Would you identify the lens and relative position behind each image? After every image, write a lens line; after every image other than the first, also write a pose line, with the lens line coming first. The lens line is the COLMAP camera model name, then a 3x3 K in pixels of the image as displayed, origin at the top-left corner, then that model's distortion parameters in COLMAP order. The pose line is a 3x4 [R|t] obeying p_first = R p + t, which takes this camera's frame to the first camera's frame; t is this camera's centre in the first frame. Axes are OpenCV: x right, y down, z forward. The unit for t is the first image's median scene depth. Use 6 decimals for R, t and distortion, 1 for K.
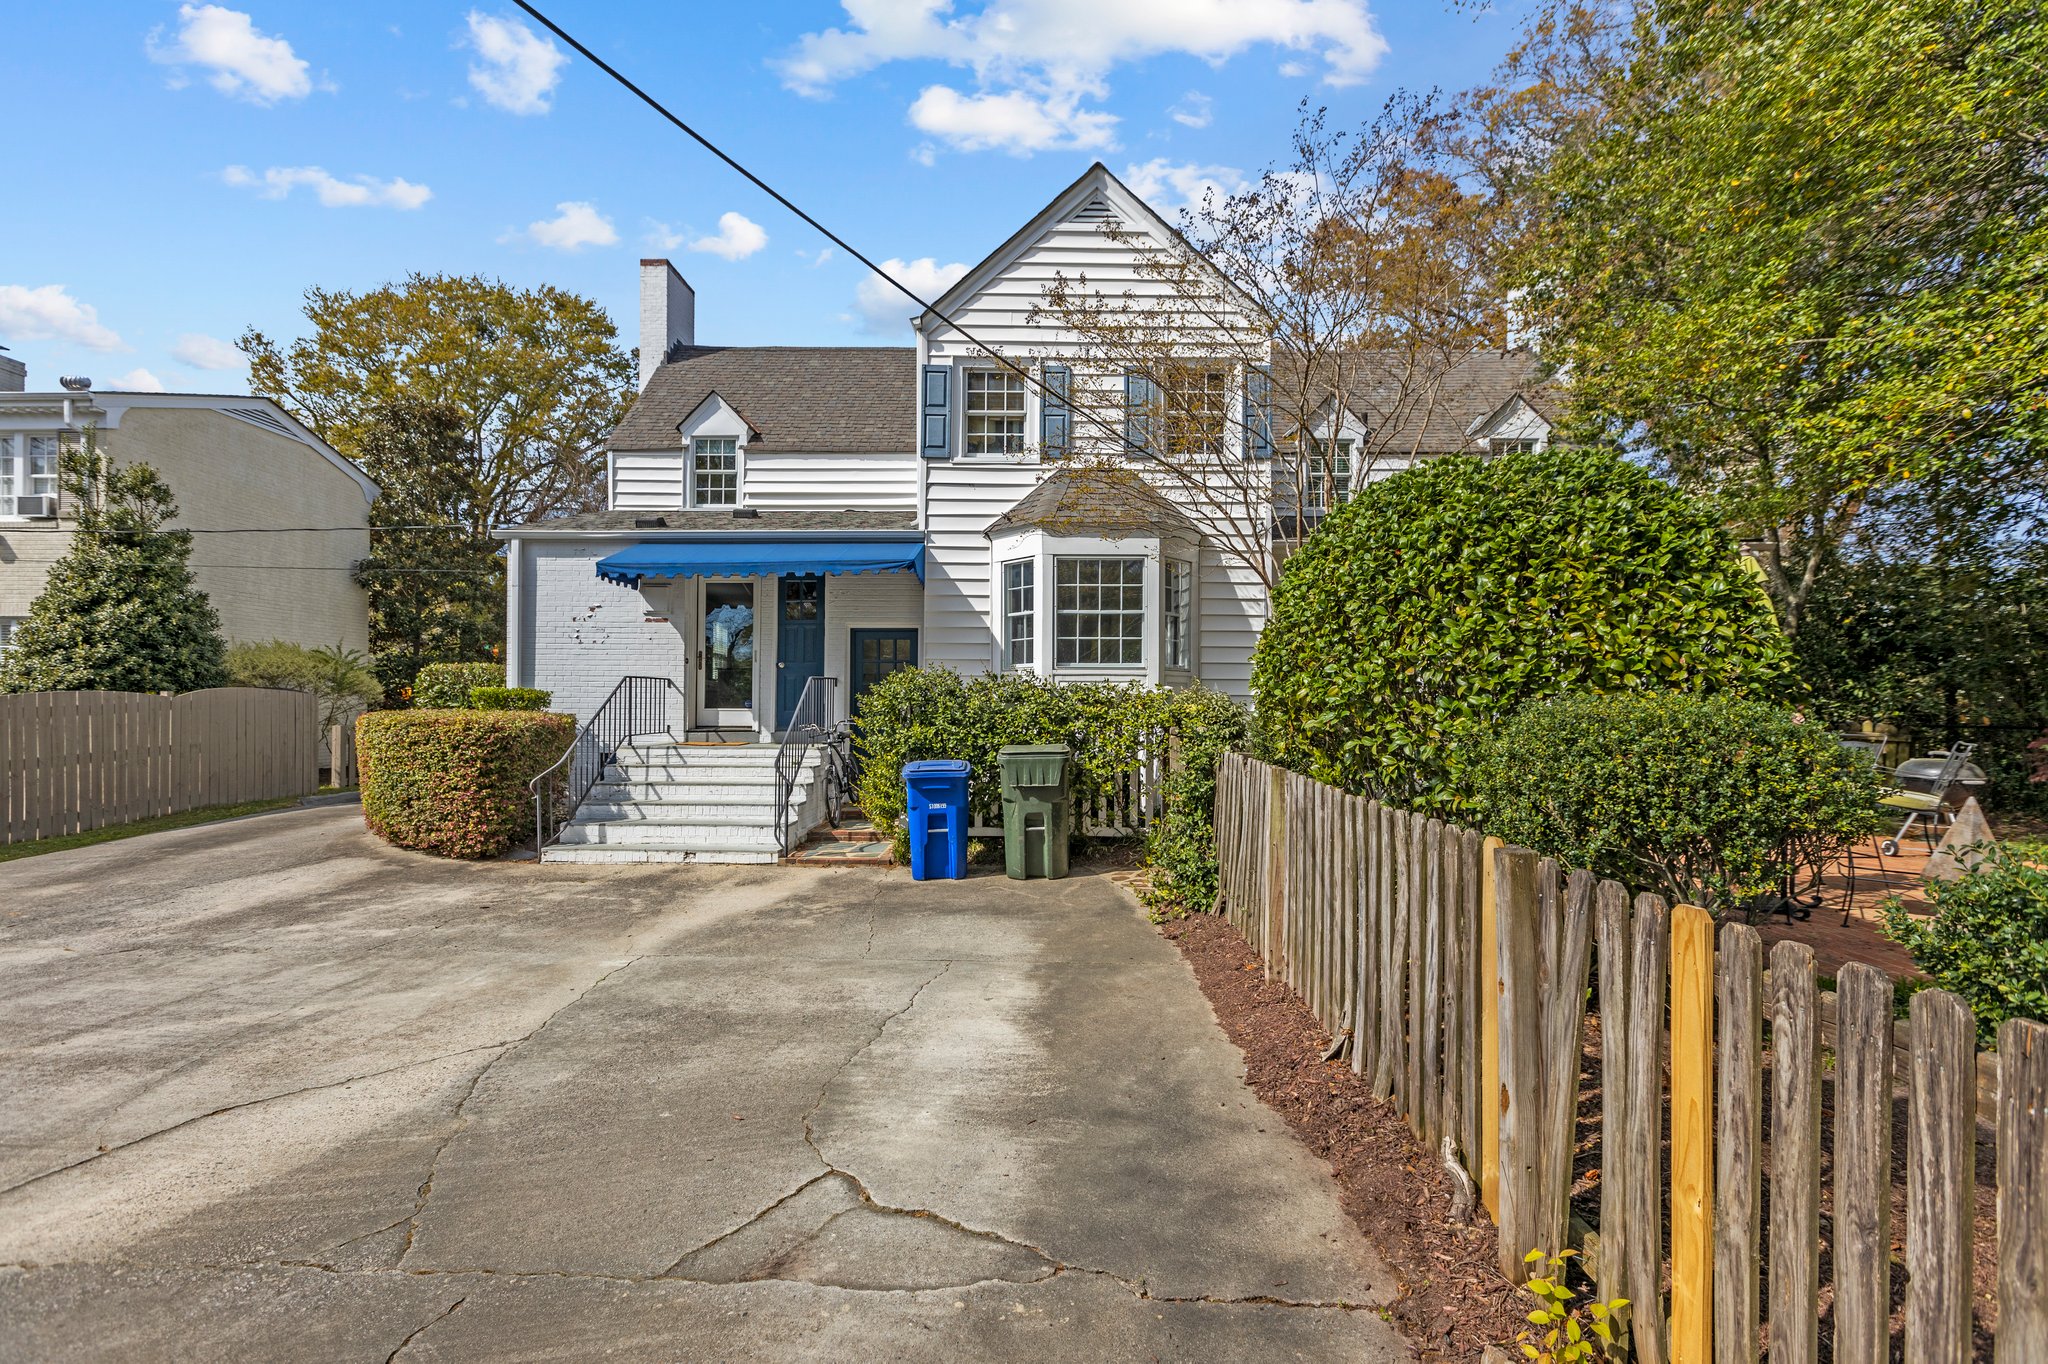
lens RADIAL K [[927.9, 0, 1029.0], [0, 927.9, 704.1], [0, 0, 1]] dist [0.003799, 0.000464]
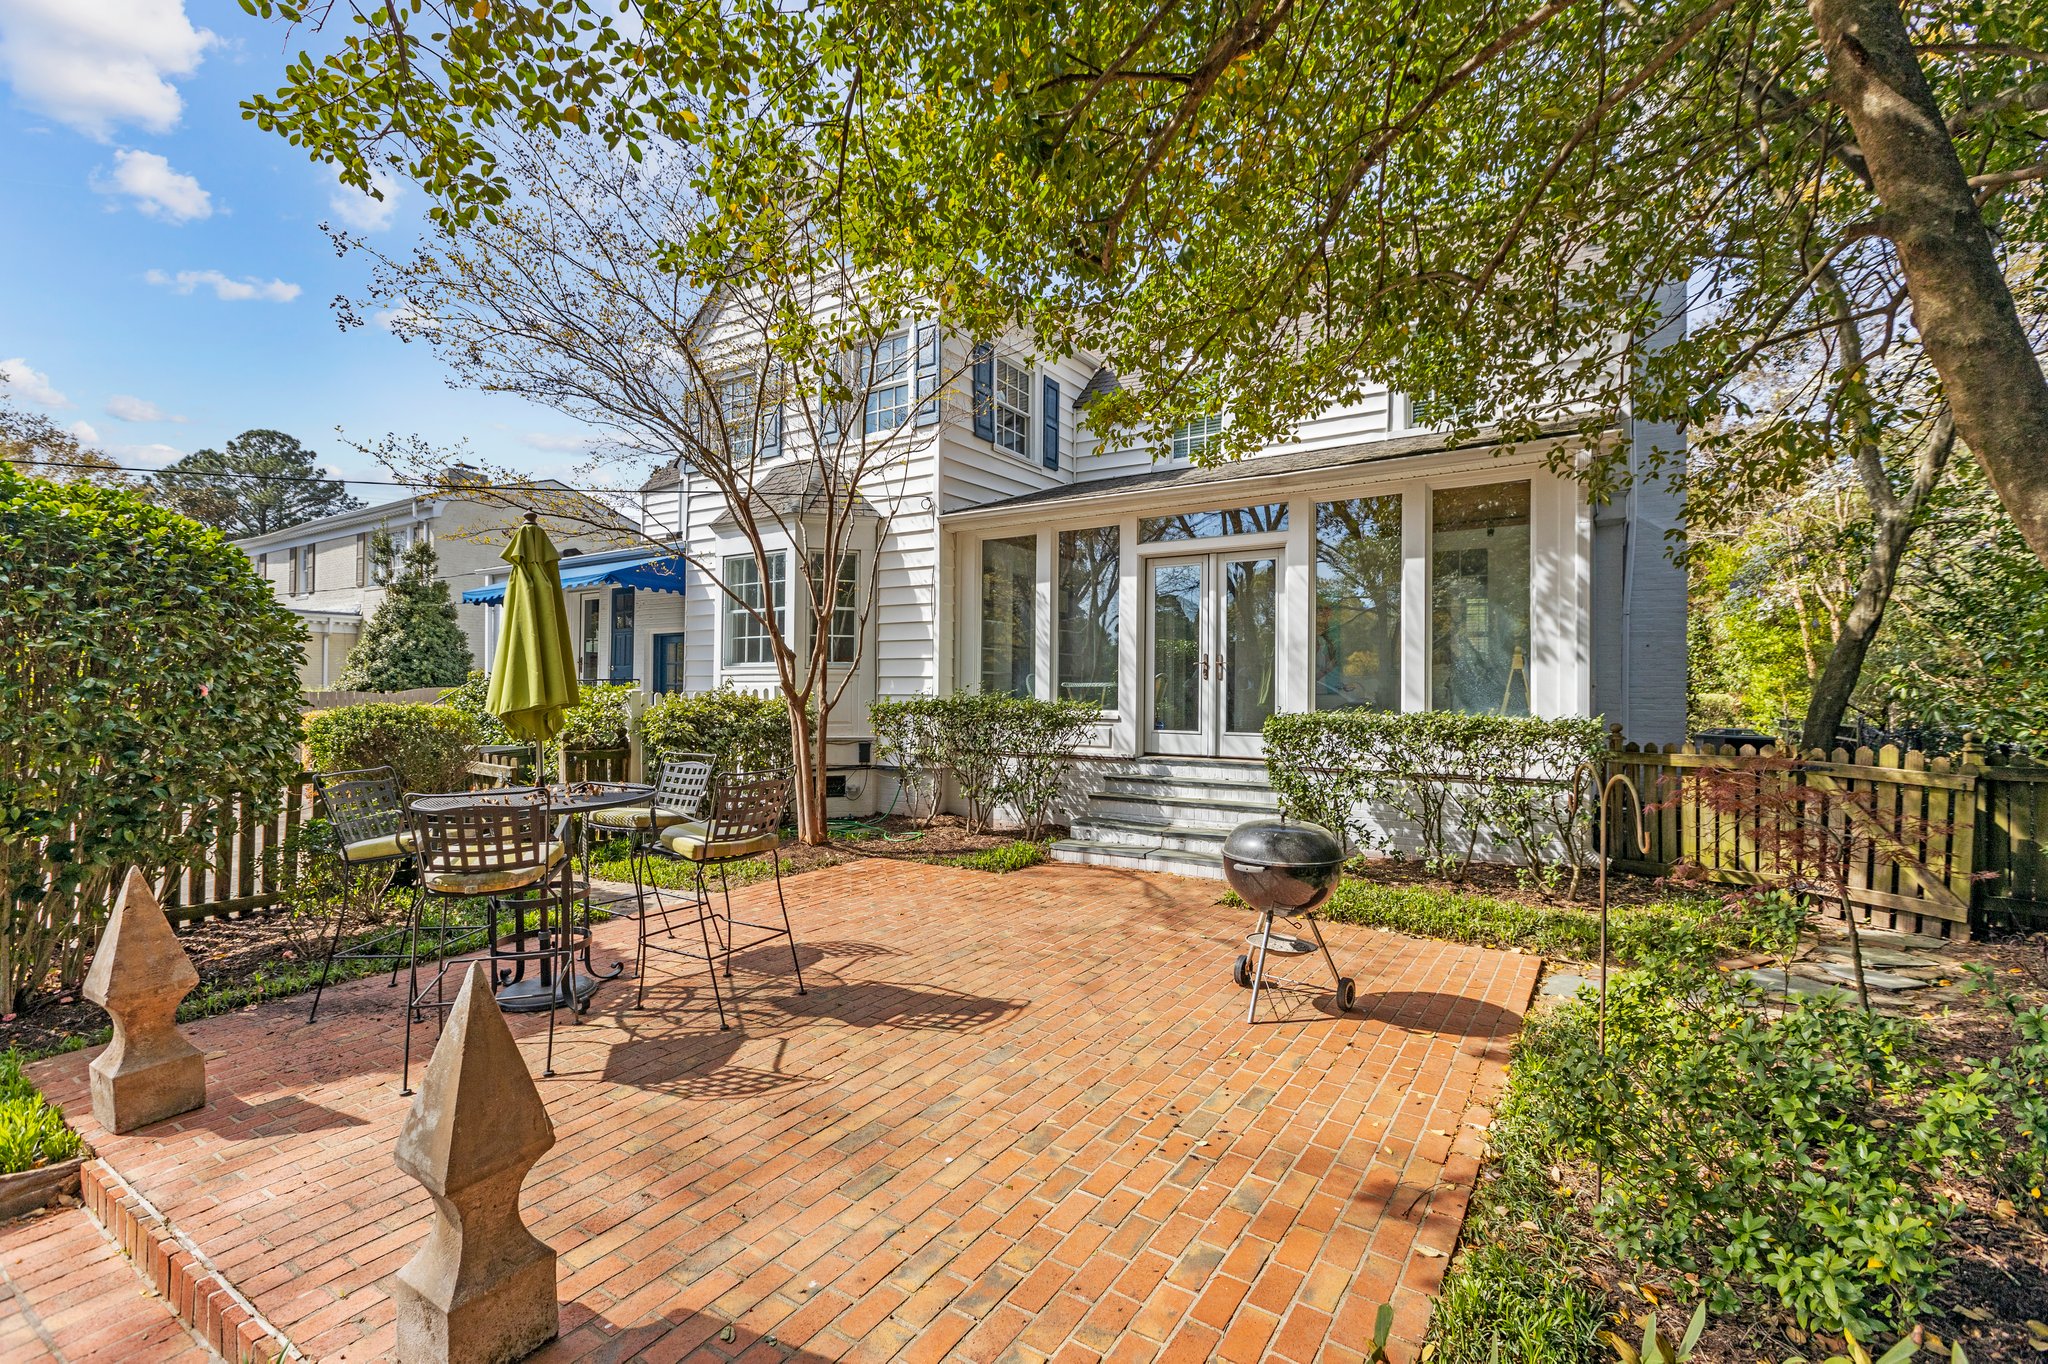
lens RADIAL K [[927.9, 0, 1029.0], [0, 927.9, 704.1], [0, 0, 1]] dist [0.003799, 0.000464]
pose [[0.837568, 0.005968, -0.546300, 0.653108], [0.006237, 0.999771, 0.020484, -0.013525], [0.546297, -0.020565, 0.837339, 0.245644]]
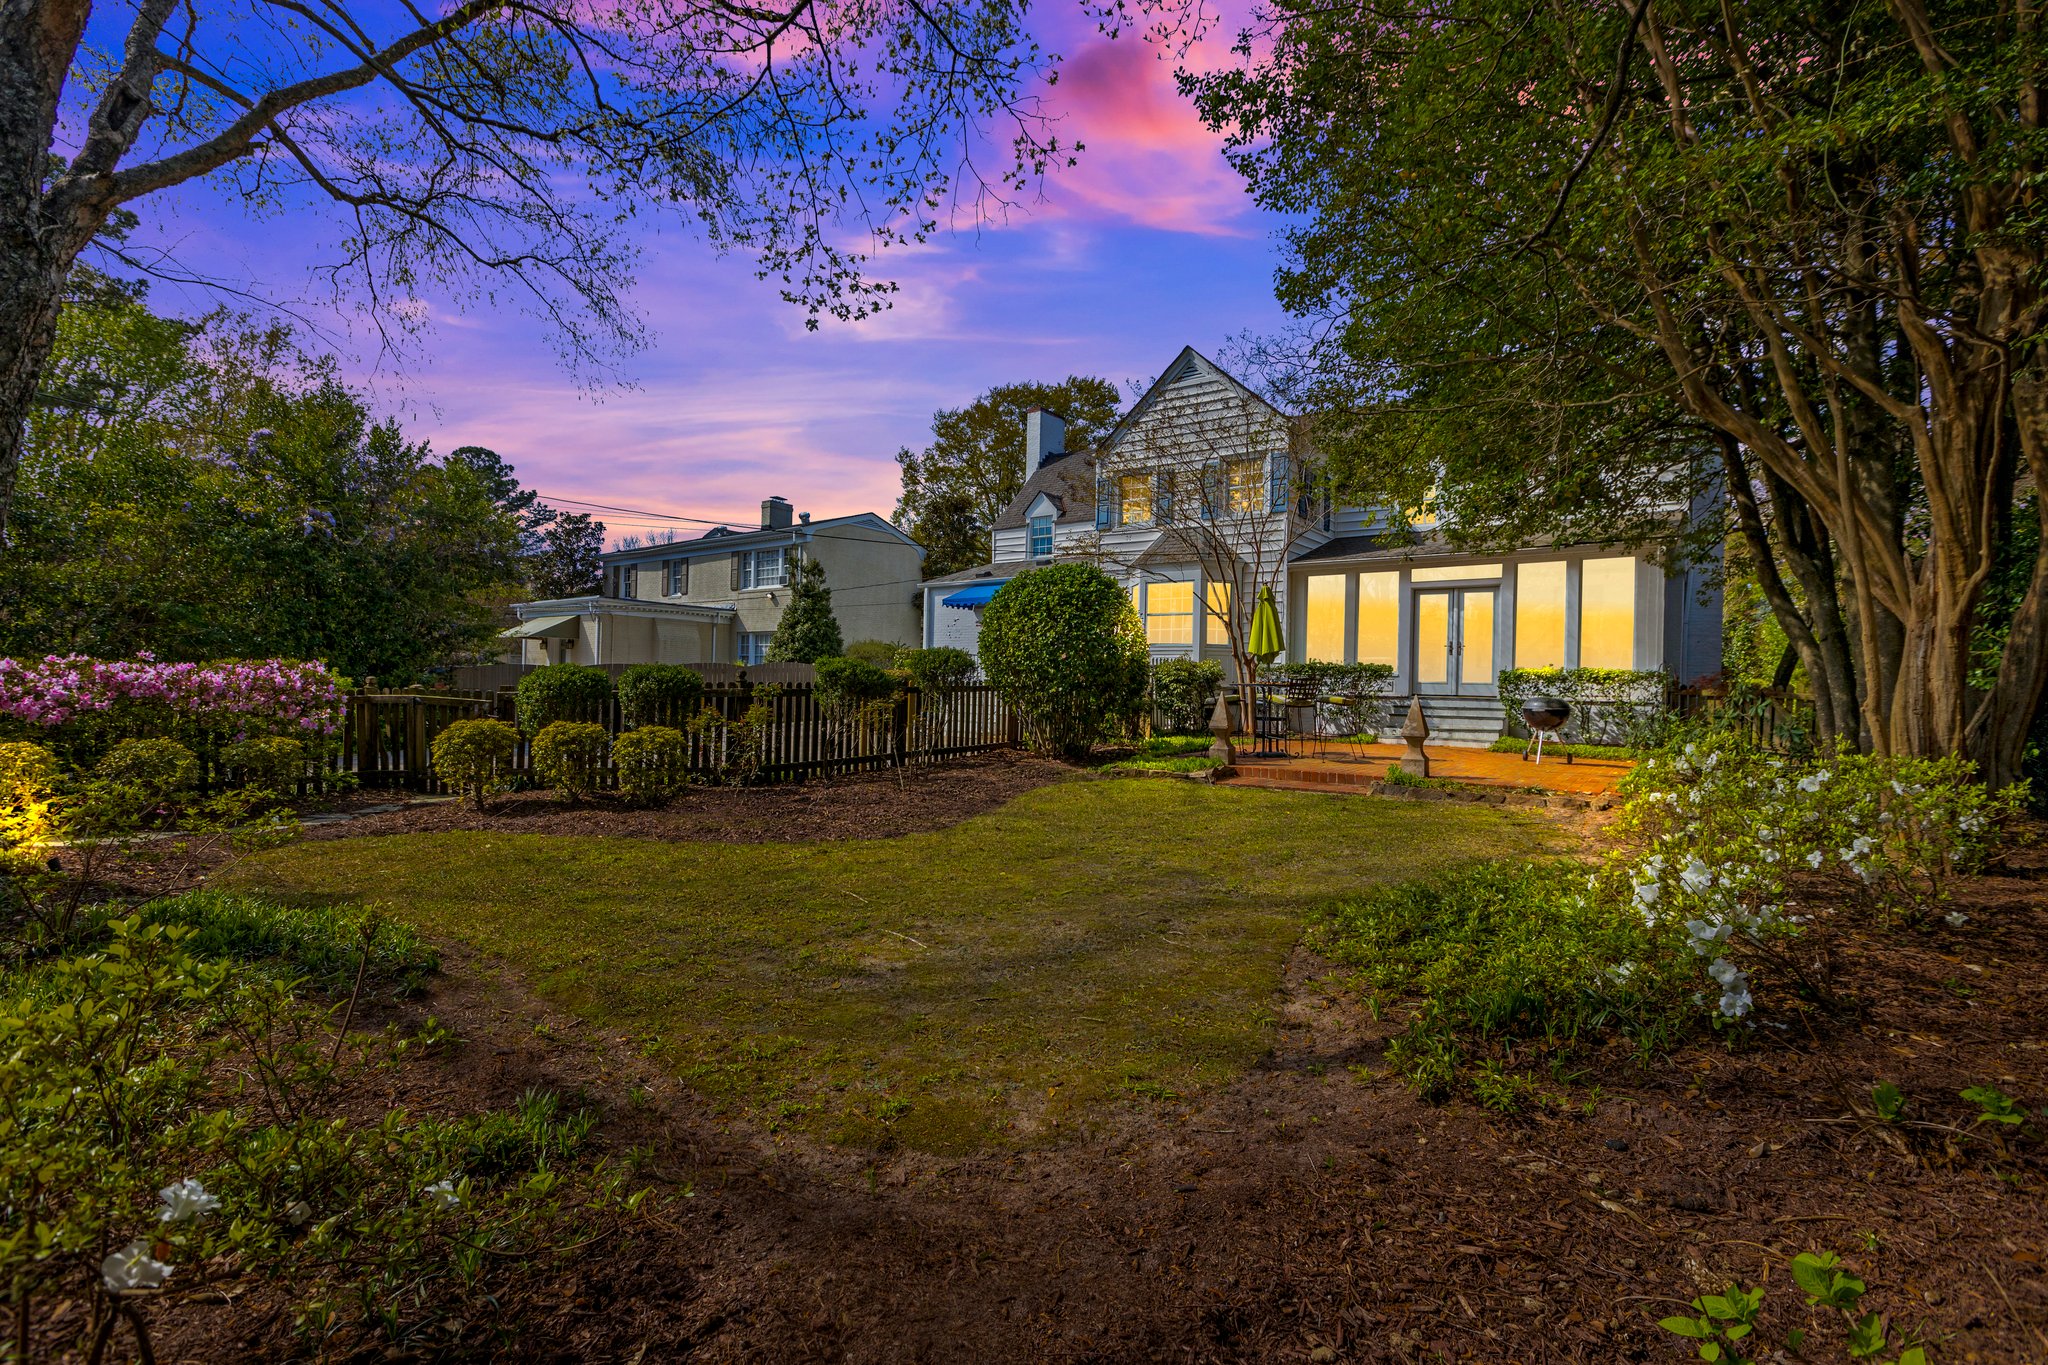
lens RADIAL K [[927.9, 0, 1029.0], [0, 927.9, 704.6], [0, 0, 1]] dist [0.003799, 0.000464]
pose [[0.810090, 0.021953, -0.585894, 0.668883], [-0.013672, 0.999734, 0.018556, 0.031552], [0.586146, -0.007021, 0.810175, -0.422998]]
